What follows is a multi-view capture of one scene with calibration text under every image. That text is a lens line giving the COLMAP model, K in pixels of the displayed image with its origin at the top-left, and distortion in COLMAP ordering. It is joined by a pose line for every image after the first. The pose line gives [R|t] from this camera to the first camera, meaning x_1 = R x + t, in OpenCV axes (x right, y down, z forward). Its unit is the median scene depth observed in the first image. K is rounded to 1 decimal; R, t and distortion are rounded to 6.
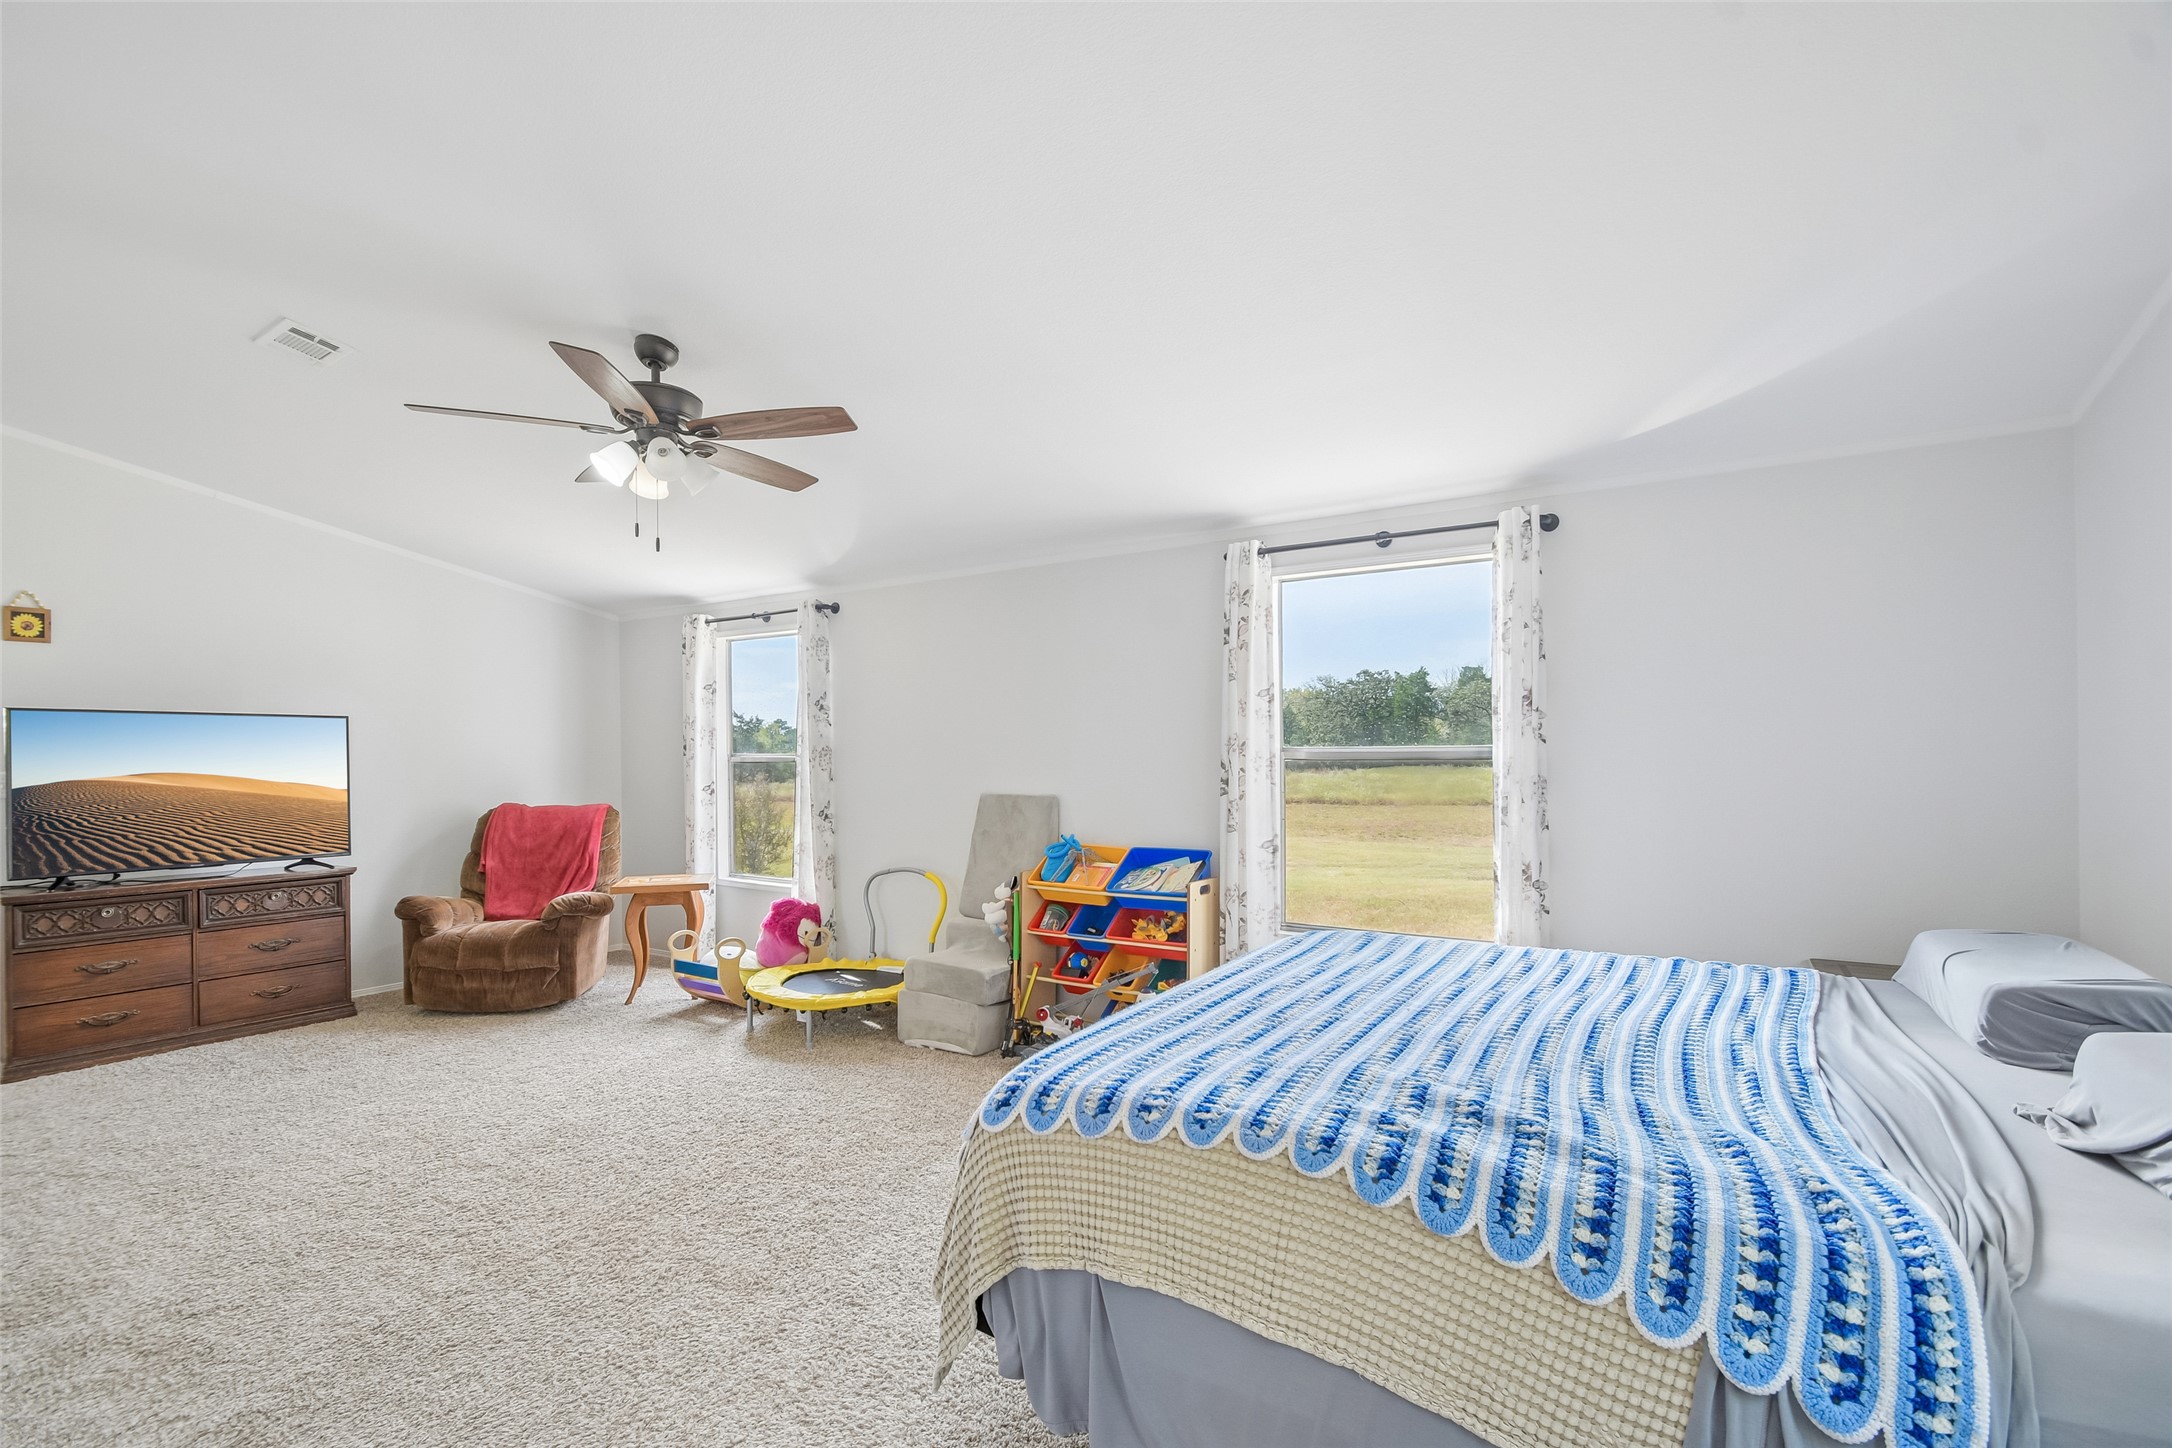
lens RADIAL K [[977.6, 0, 1079.0], [0, 977.6, 771.1], [0, 0, 1]] dist [0.018524, -0.016892]
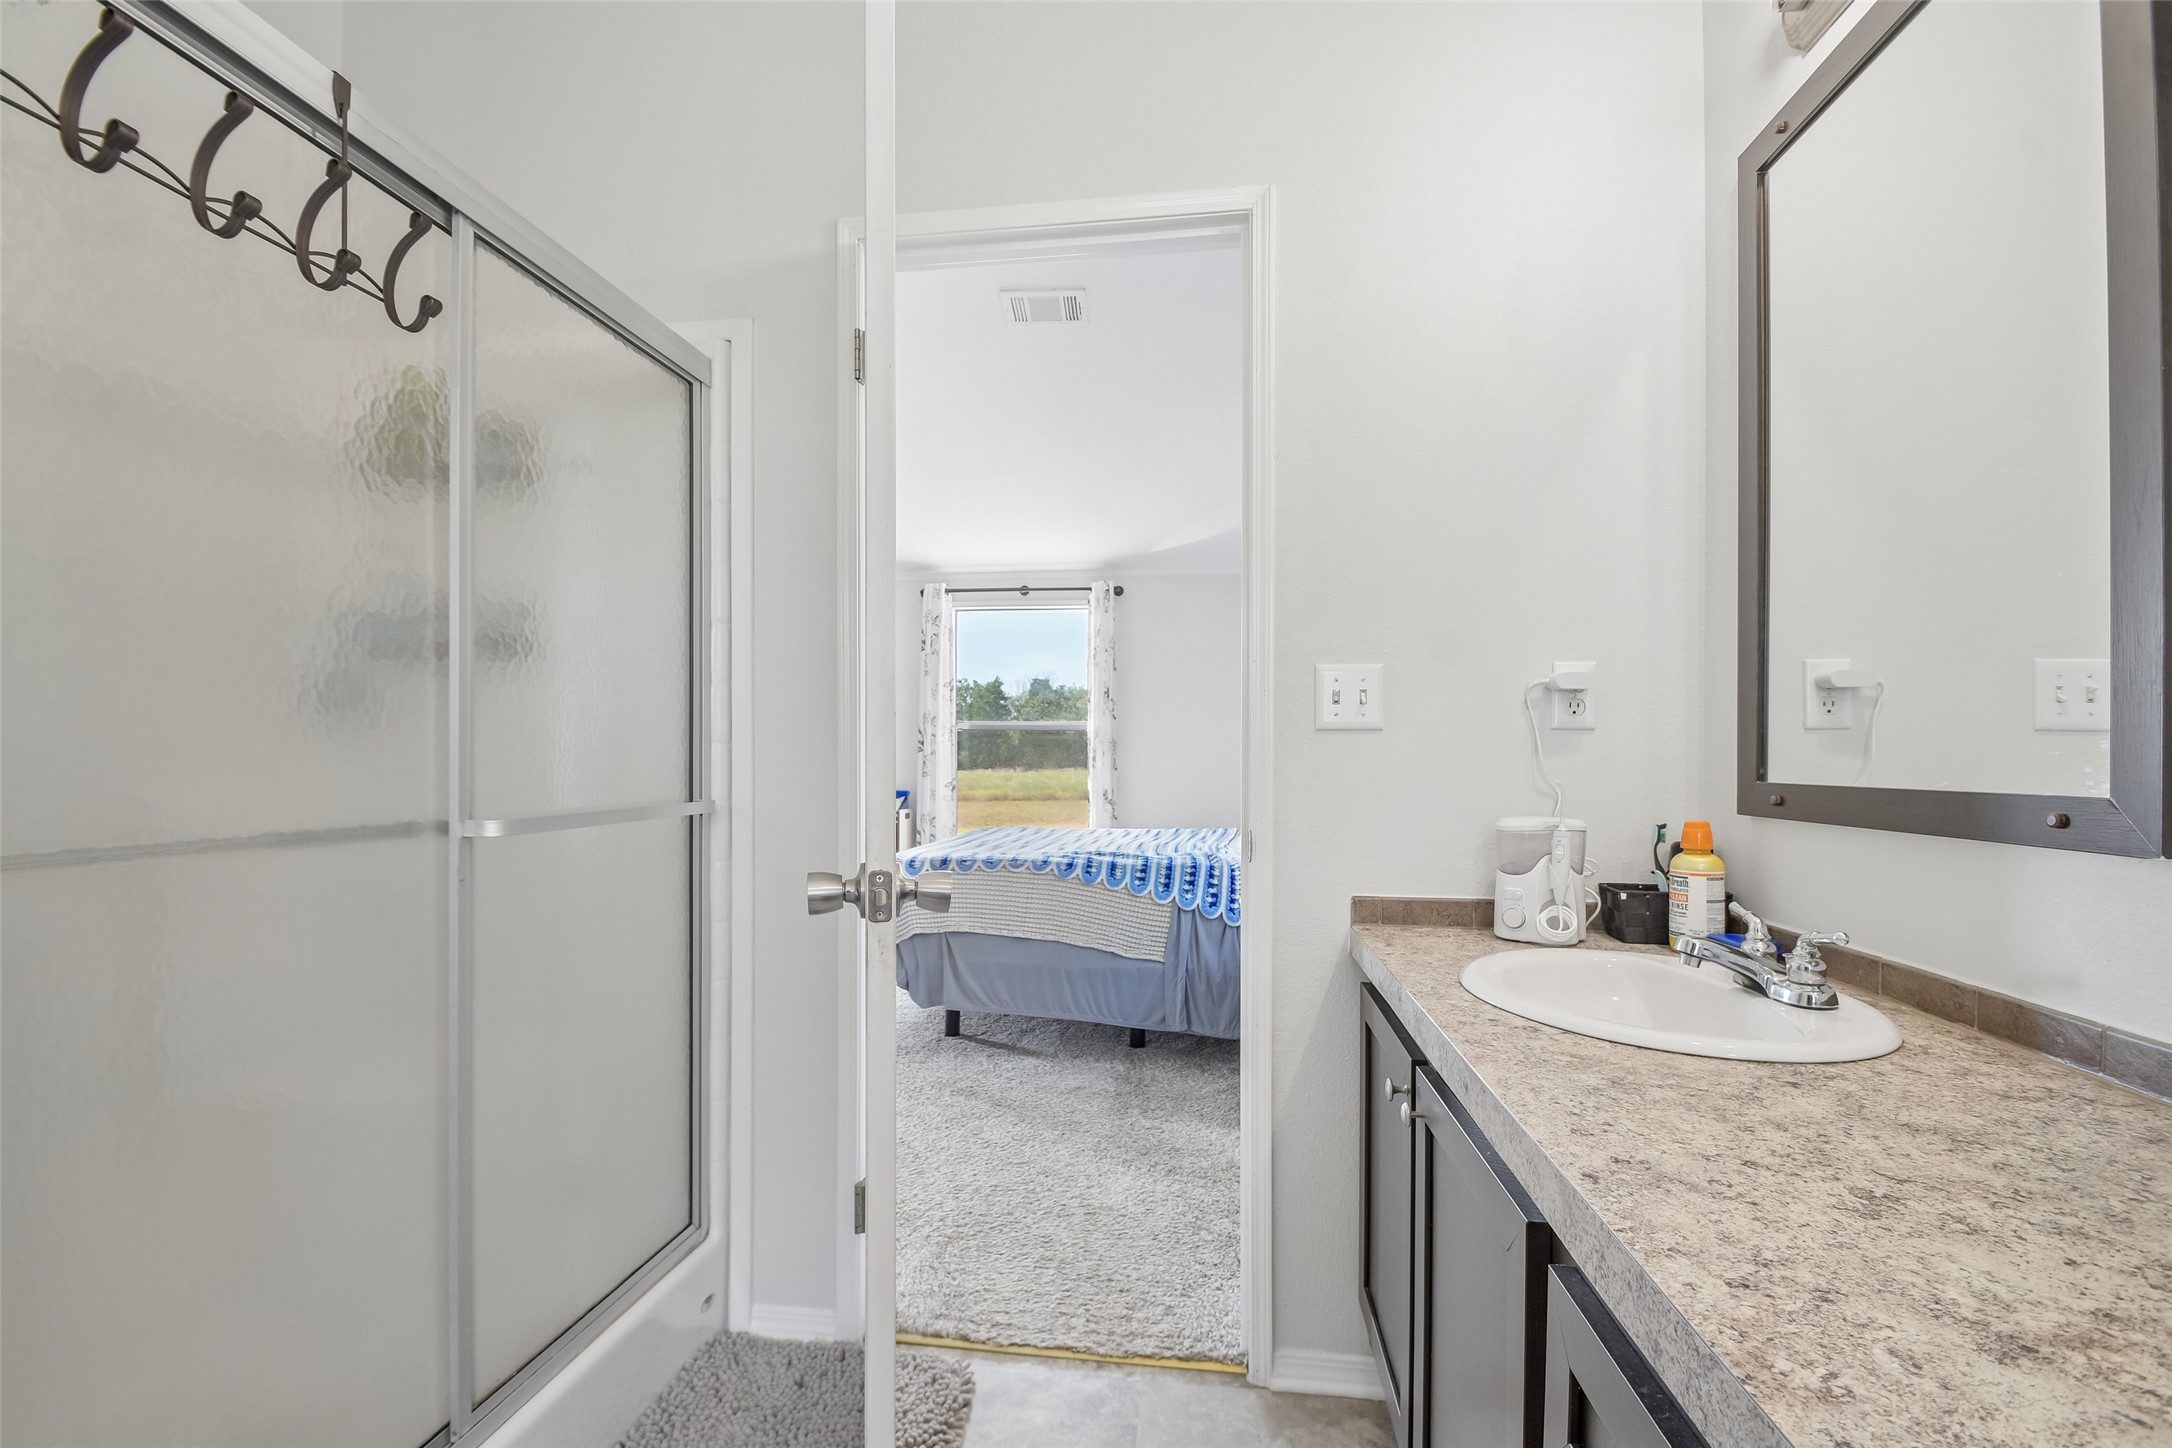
lens RADIAL K [[977.6, 0, 1079.0], [0, 977.6, 771.1], [0, 0, 1]] dist [0.018524, -0.016892]
pose [[0.911915, 0.007404, 0.410312, -0.662833], [-0.005830, 0.999970, -0.005086, 0.163664], [-0.410338, 0.002246, 0.911931, -1.242071]]
